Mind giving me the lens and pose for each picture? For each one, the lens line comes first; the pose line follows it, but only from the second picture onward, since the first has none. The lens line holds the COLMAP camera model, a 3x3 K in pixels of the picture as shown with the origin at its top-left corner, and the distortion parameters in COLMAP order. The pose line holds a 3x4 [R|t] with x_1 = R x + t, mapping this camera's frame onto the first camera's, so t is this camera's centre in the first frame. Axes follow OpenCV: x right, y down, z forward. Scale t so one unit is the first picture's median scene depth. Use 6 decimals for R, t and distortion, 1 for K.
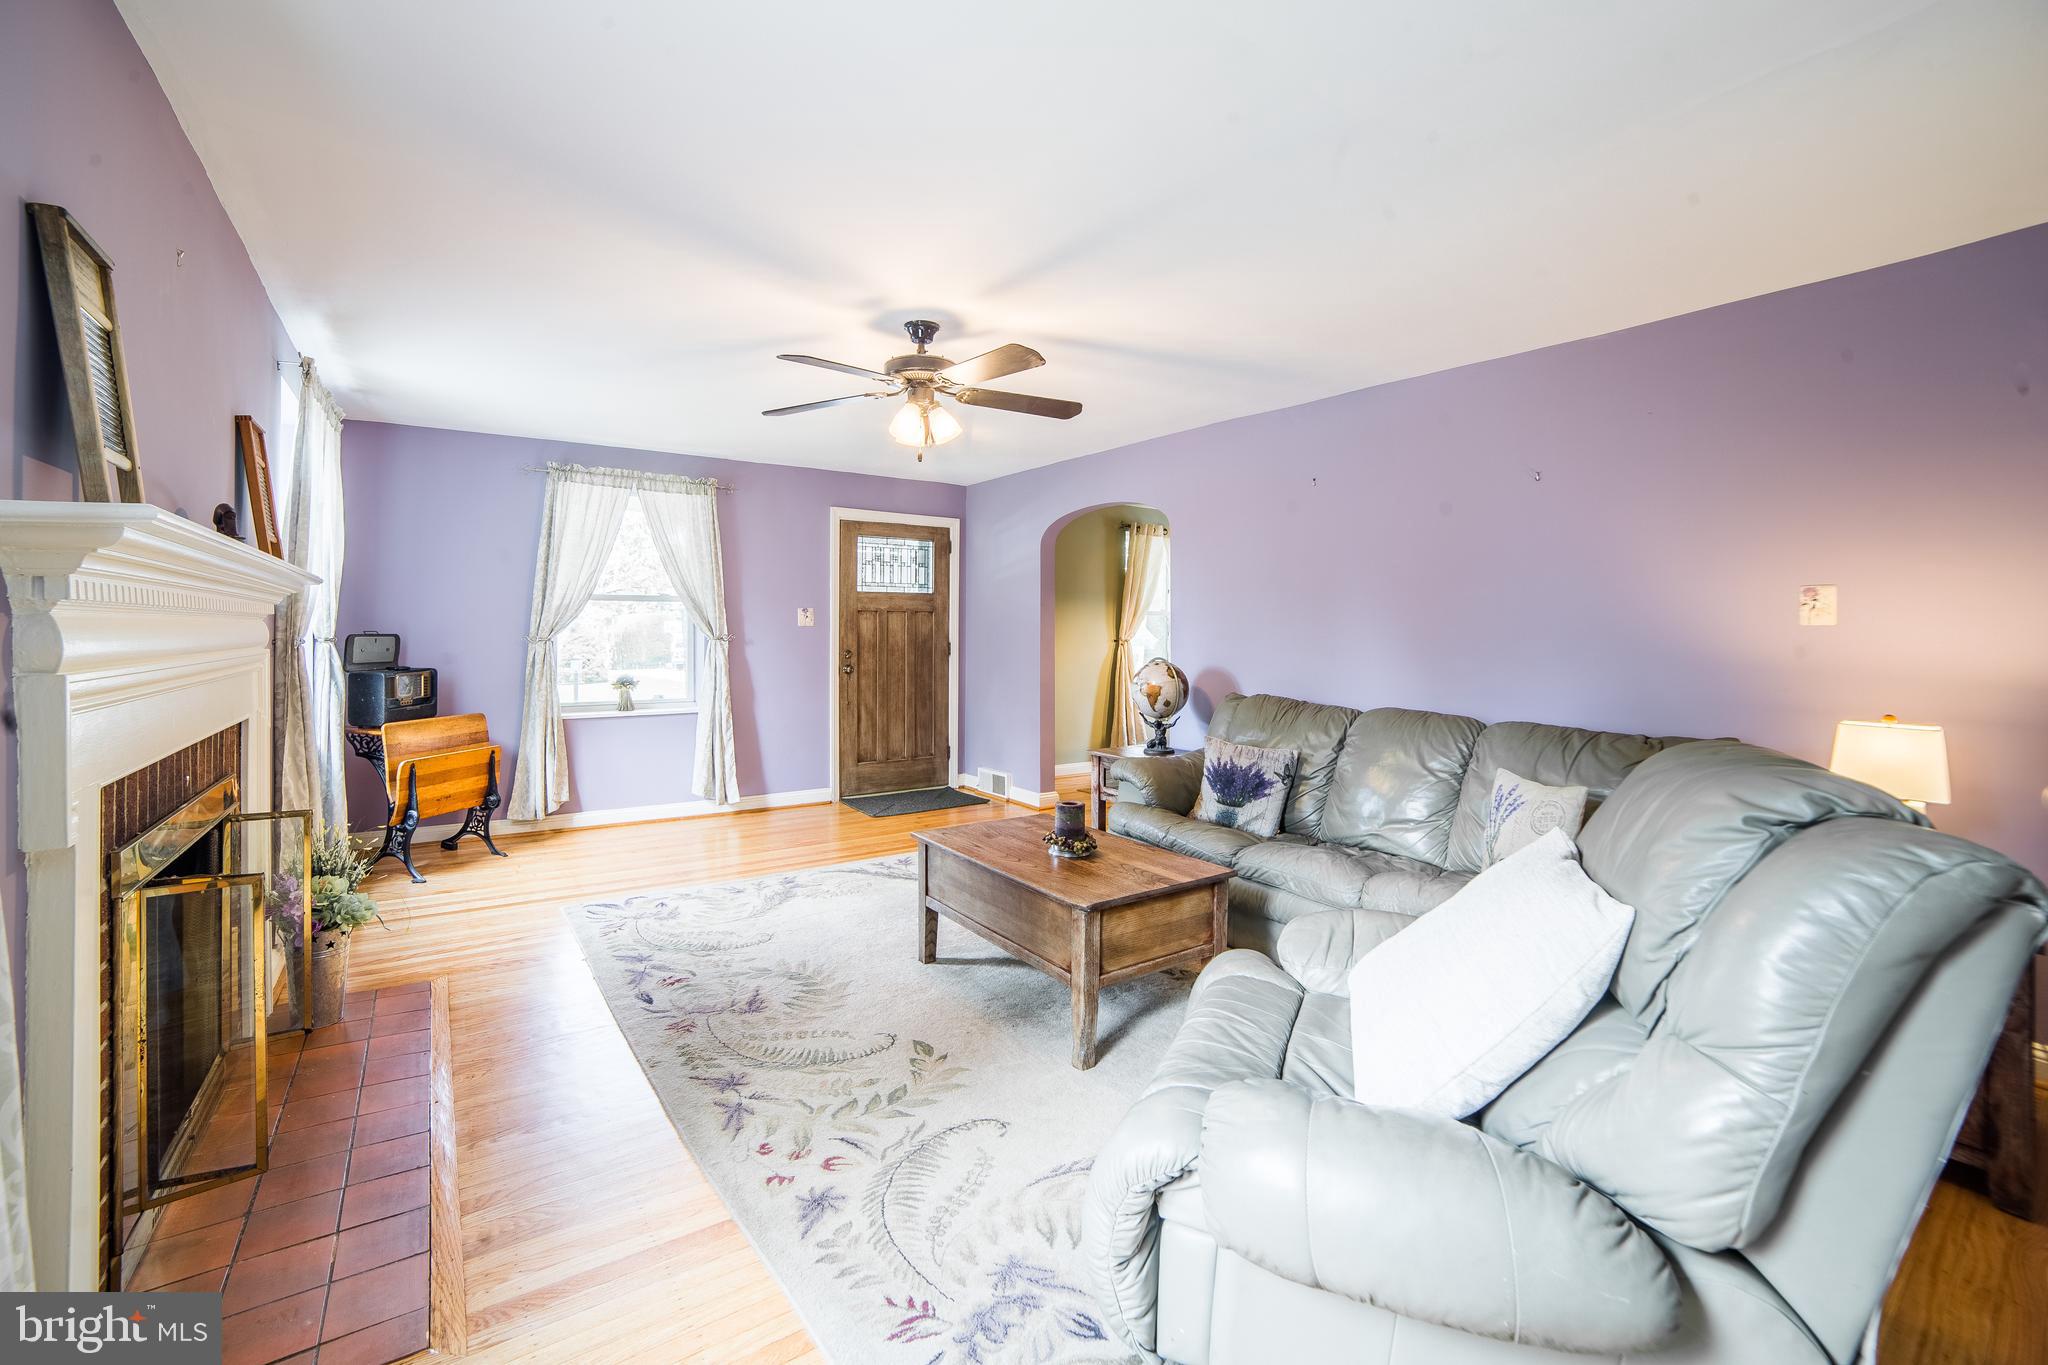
lens RADIAL K [[1092.9, 0, 1092.6], [0, 1092.9, 627.1], [0, 0, 1]] dist [-0.050260, 0.001044]
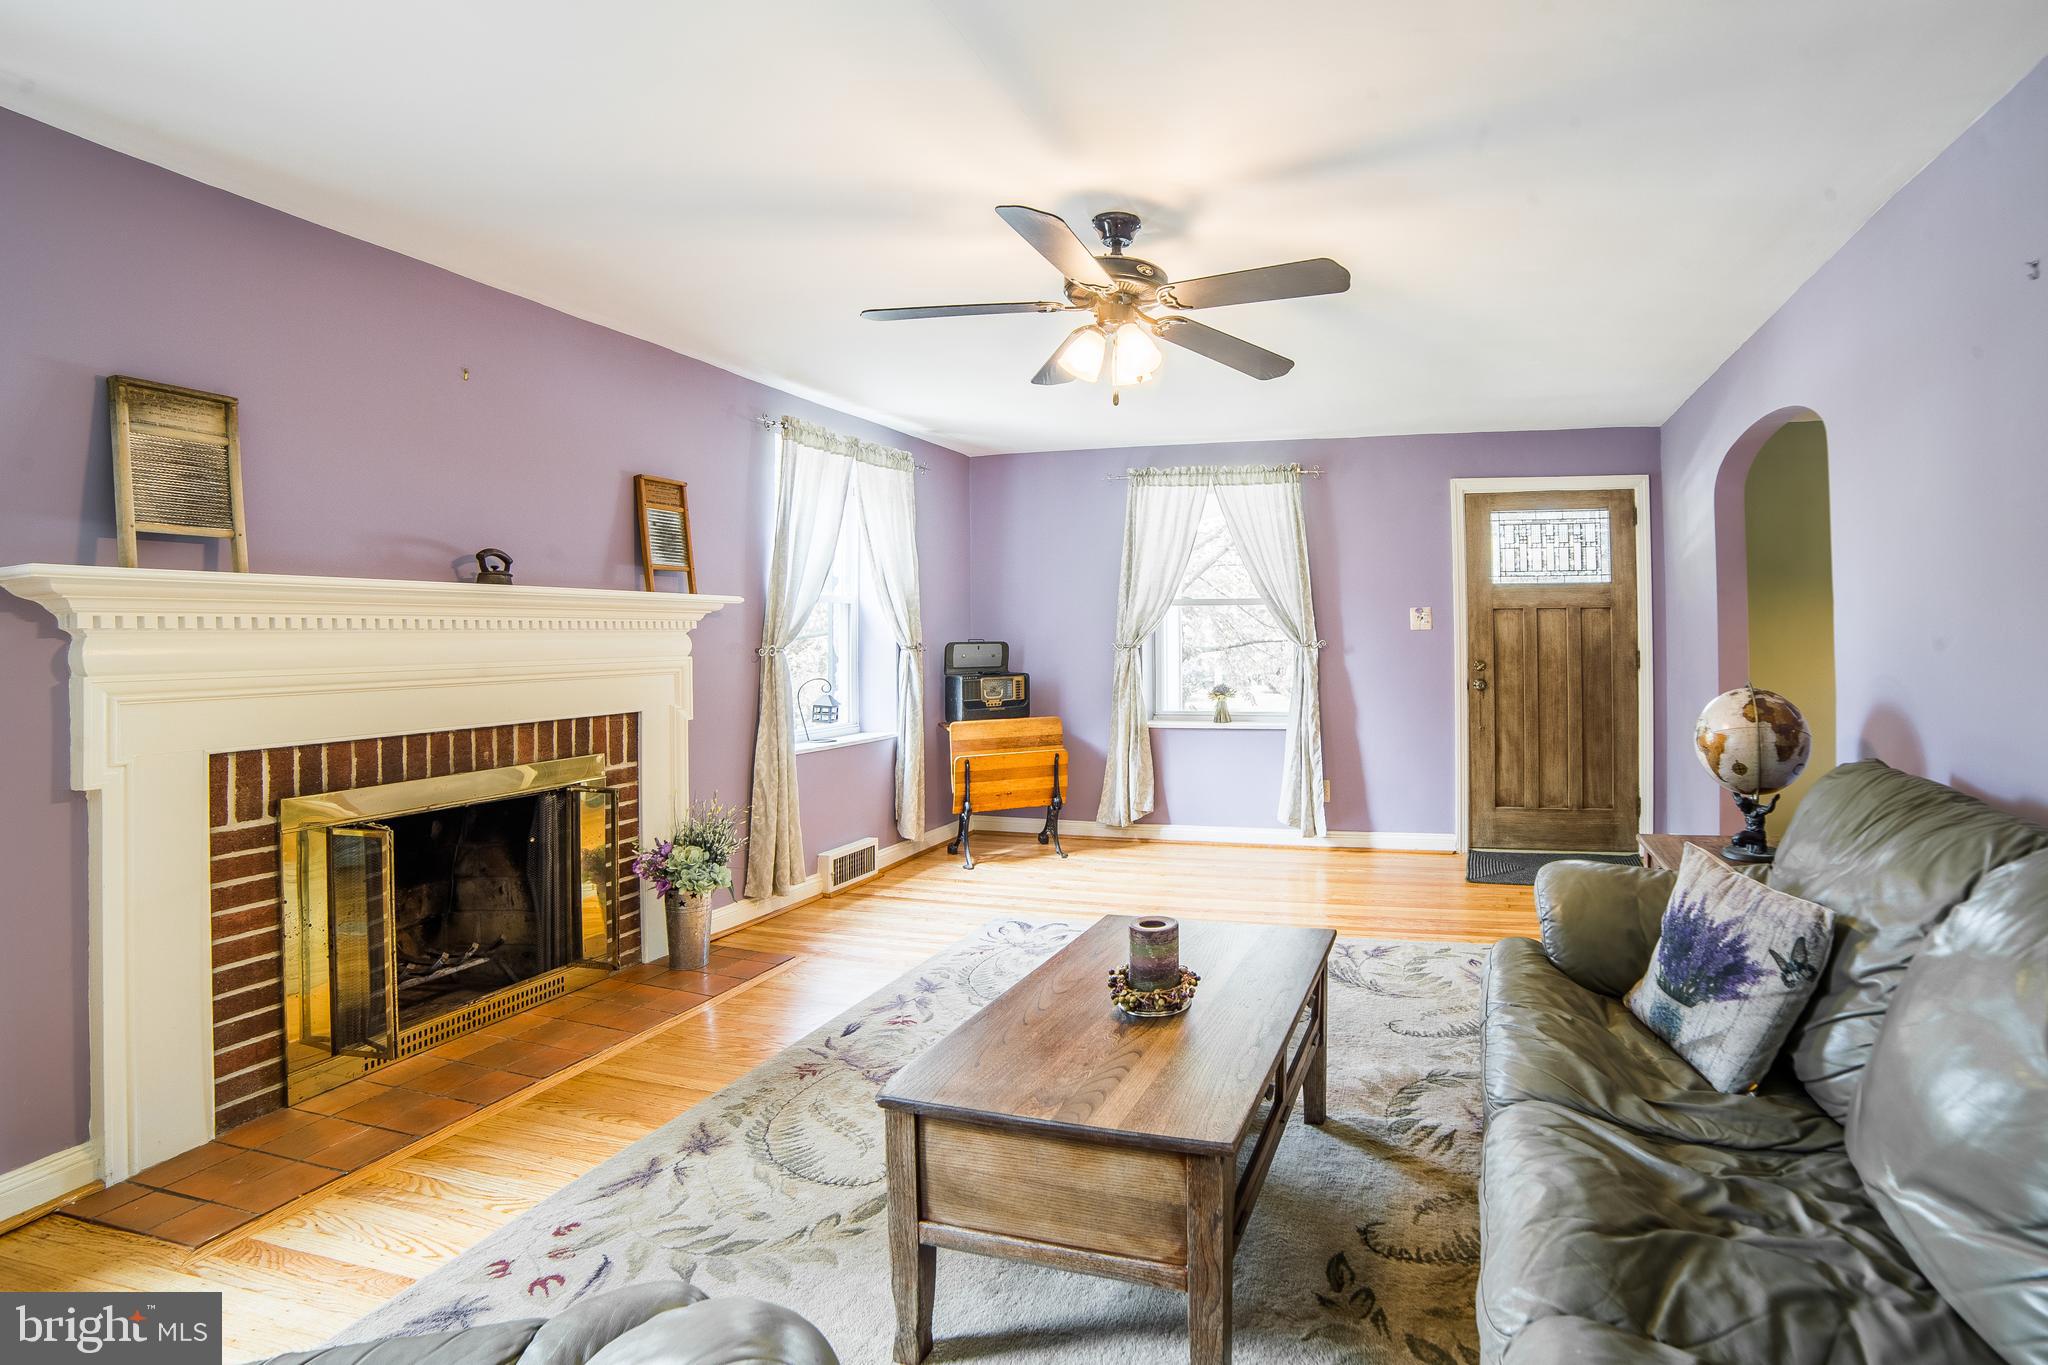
lens RADIAL K [[1092.9, 0, 1092.6], [0, 1092.9, 627.1], [0, 0, 1]] dist [-0.050260, 0.001044]
pose [[0.570917, -0.012783, -0.820908, 0.290327], [0.009621, 0.999914, -0.008879, 0.002149], [0.820951, -0.002828, 0.570991, 0.379642]]
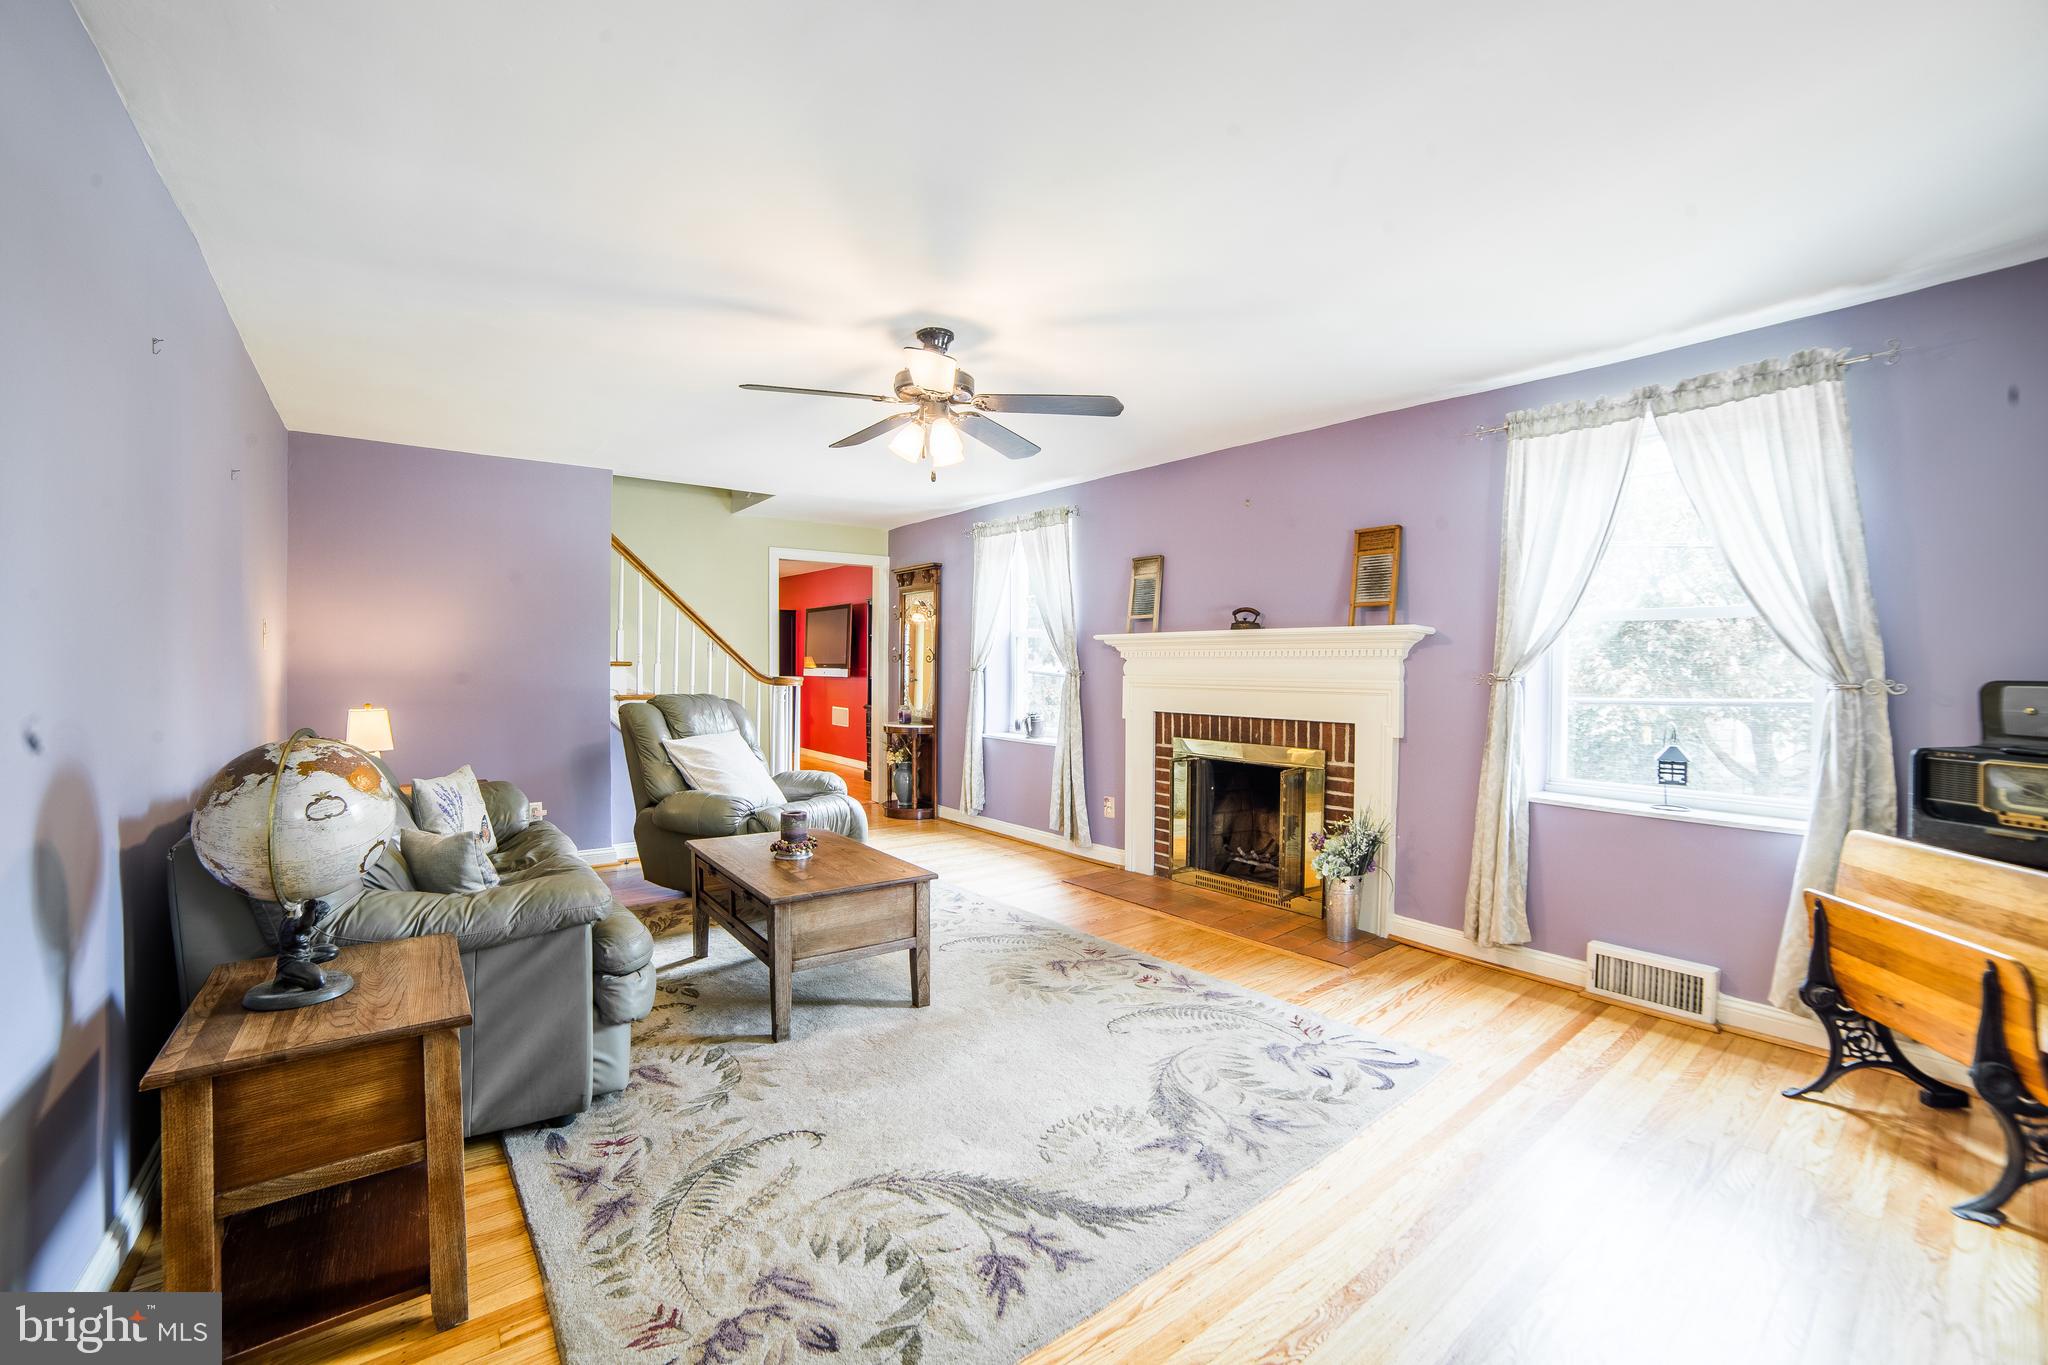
lens RADIAL K [[841.5, 0, 1016.3], [0, 841.5, 670.7], [0, 0, 1]] dist [-0.105600, 0.033377]
pose [[-0.999753, -0.015935, 0.015515, -0.163859], [-0.015892, 0.999869, 0.002910, 0.007895], [-0.015559, 0.002663, -0.999875, 1.152954]]
